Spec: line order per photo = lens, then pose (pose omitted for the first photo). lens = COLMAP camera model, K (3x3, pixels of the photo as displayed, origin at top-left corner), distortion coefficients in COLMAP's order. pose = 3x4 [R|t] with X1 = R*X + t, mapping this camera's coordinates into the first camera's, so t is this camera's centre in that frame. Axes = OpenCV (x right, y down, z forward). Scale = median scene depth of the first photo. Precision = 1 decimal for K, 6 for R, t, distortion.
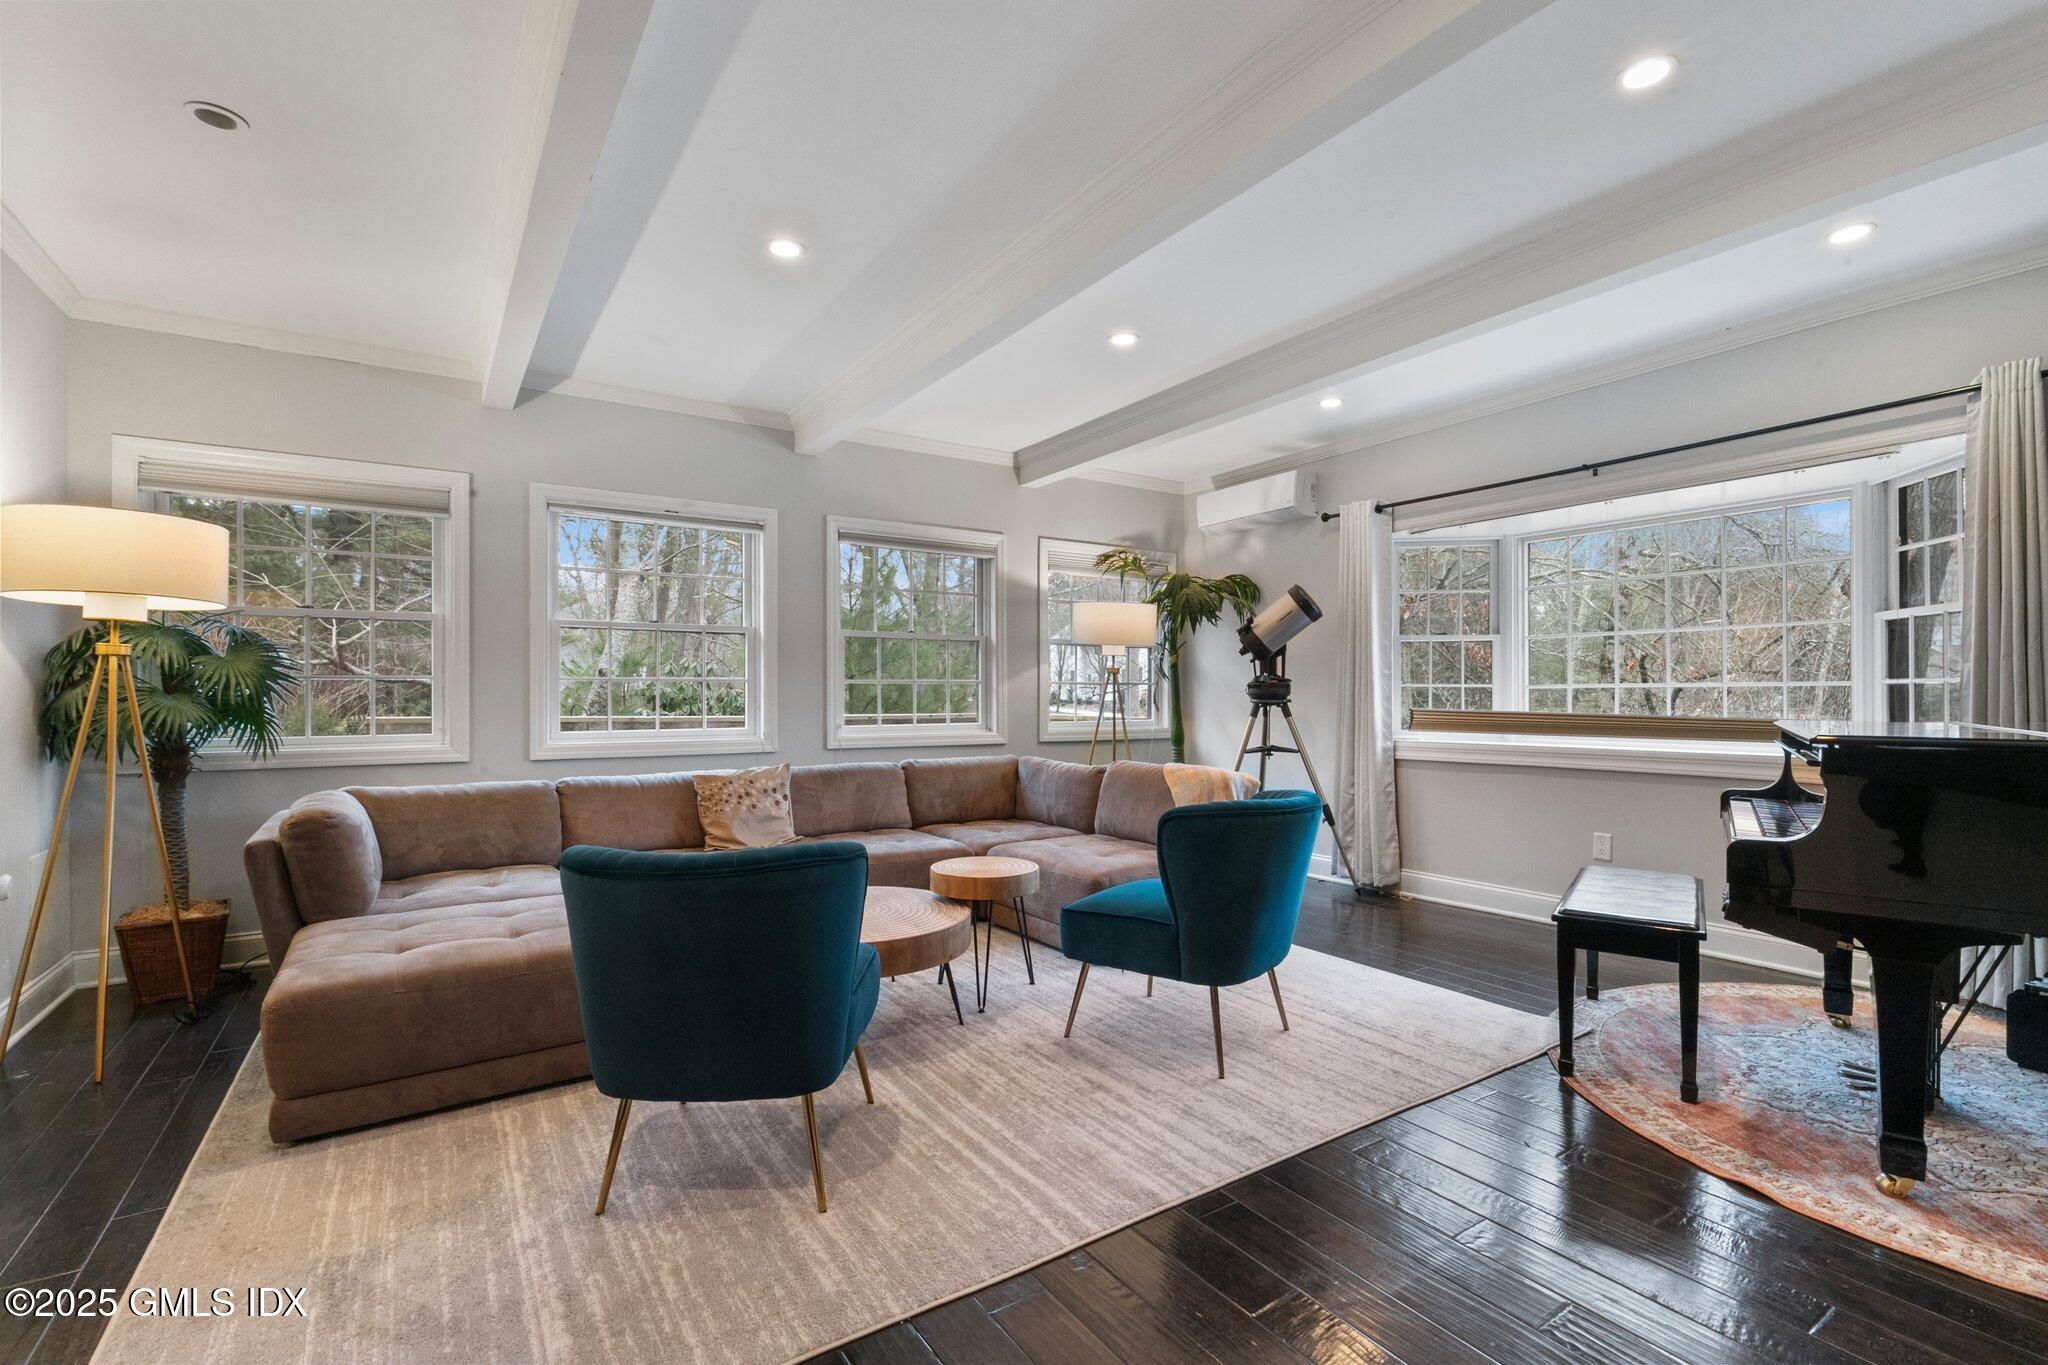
lens RADIAL K [[913.3, 0, 1017.2], [0, 913.3, 692.3], [0, 0, 1]] dist [0.003565, -0.000839]
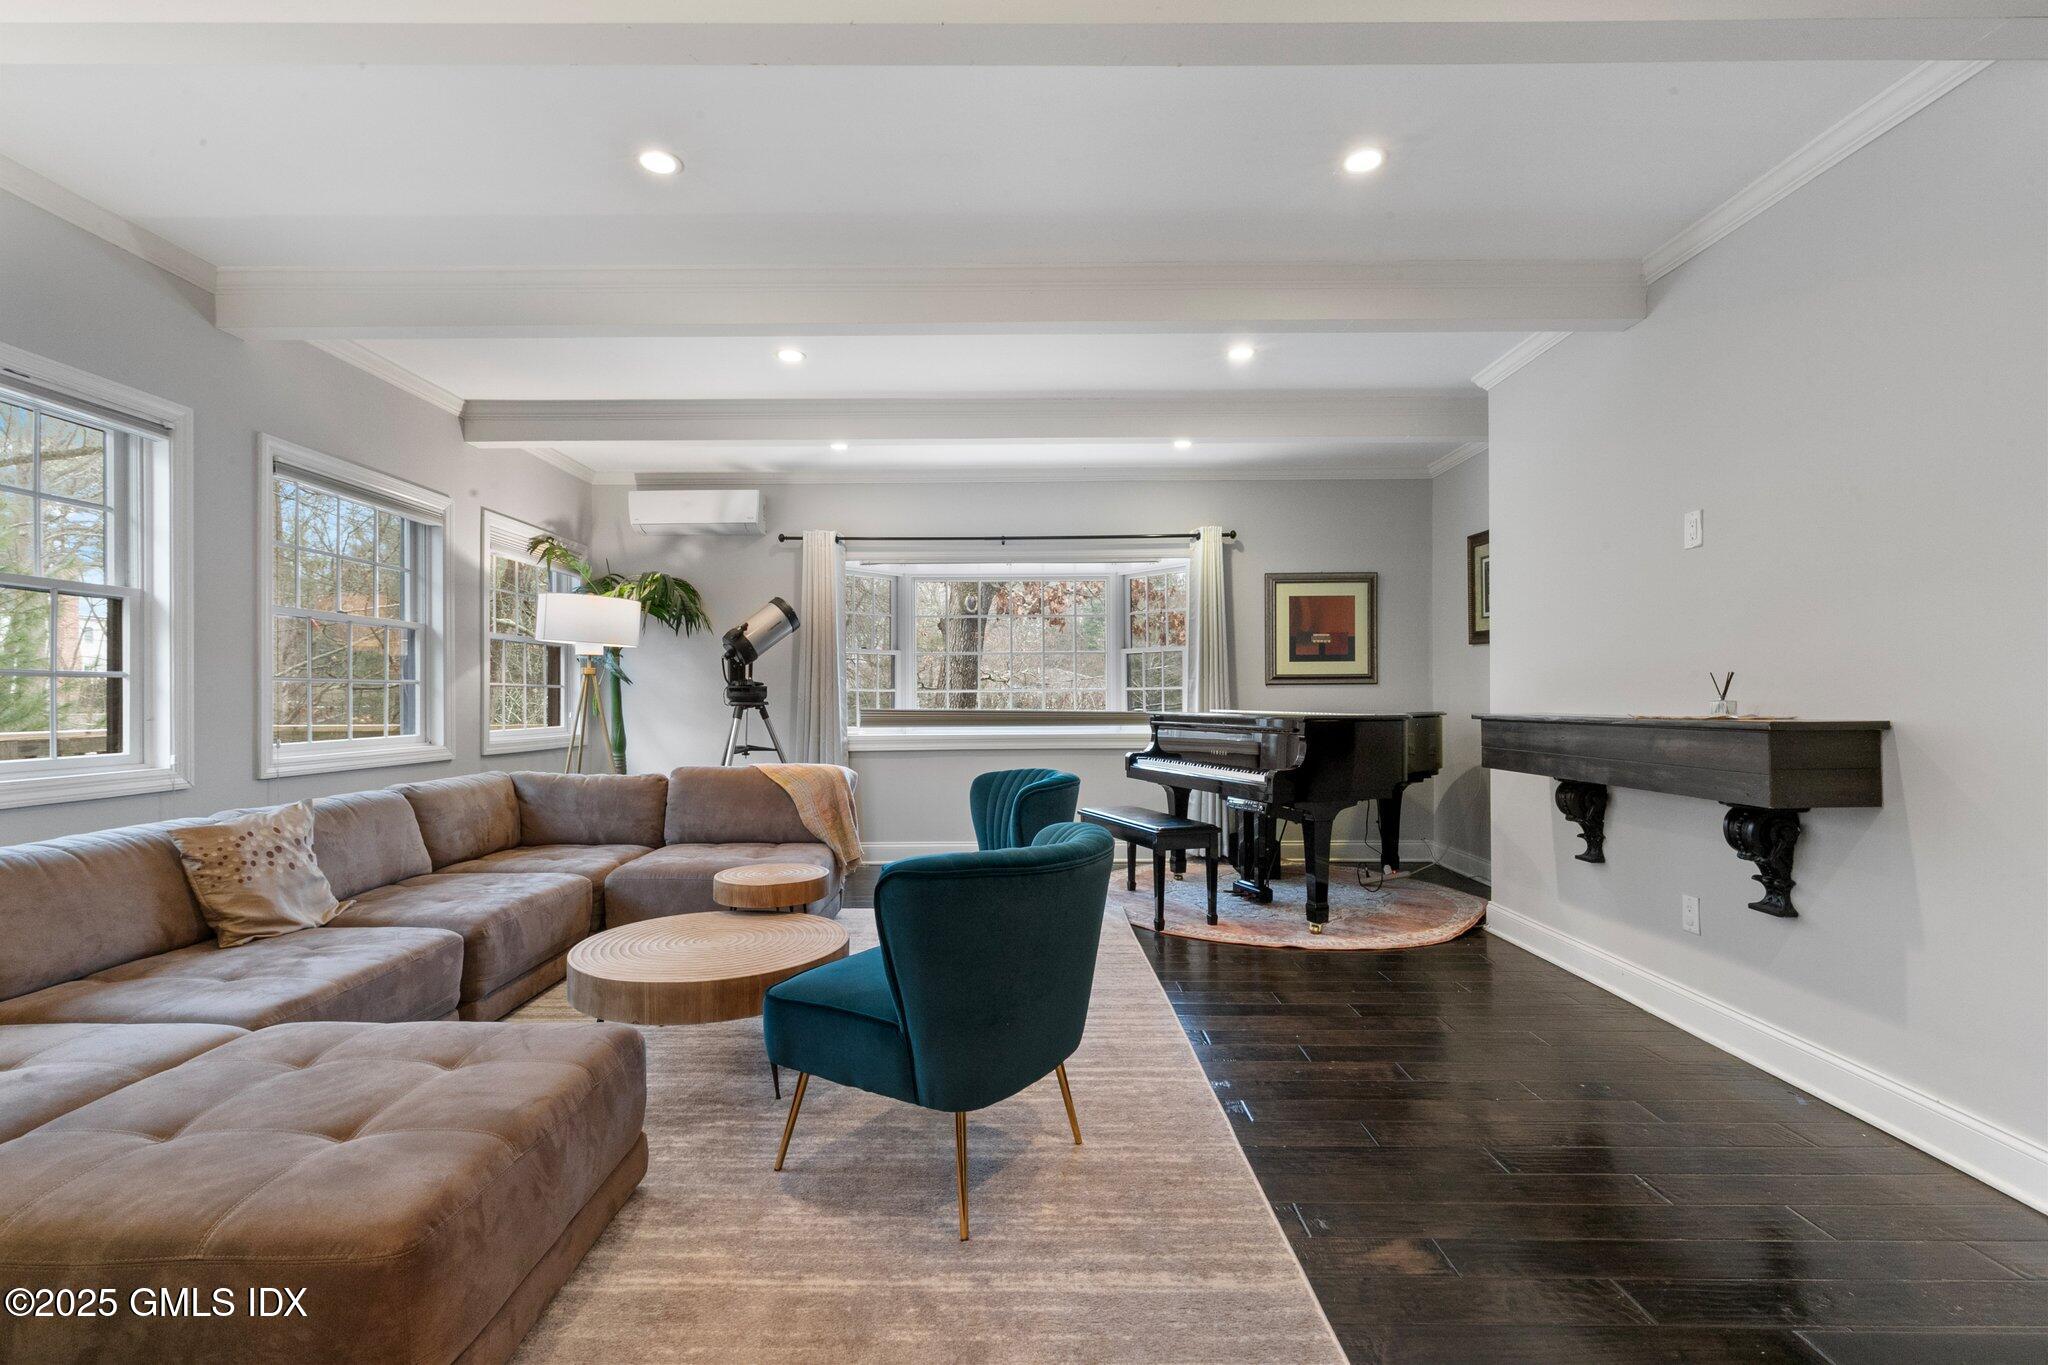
lens RADIAL K [[913.3, 0, 1017.2], [0, 913.3, 692.3], [0, 0, 1]] dist [0.003565, -0.000839]
pose [[0.554078, 0.004029, 0.832455, -0.460582], [0.001215, 0.999983, -0.005649, 0.002604], [-0.832464, 0.004141, 0.554064, 0.160993]]
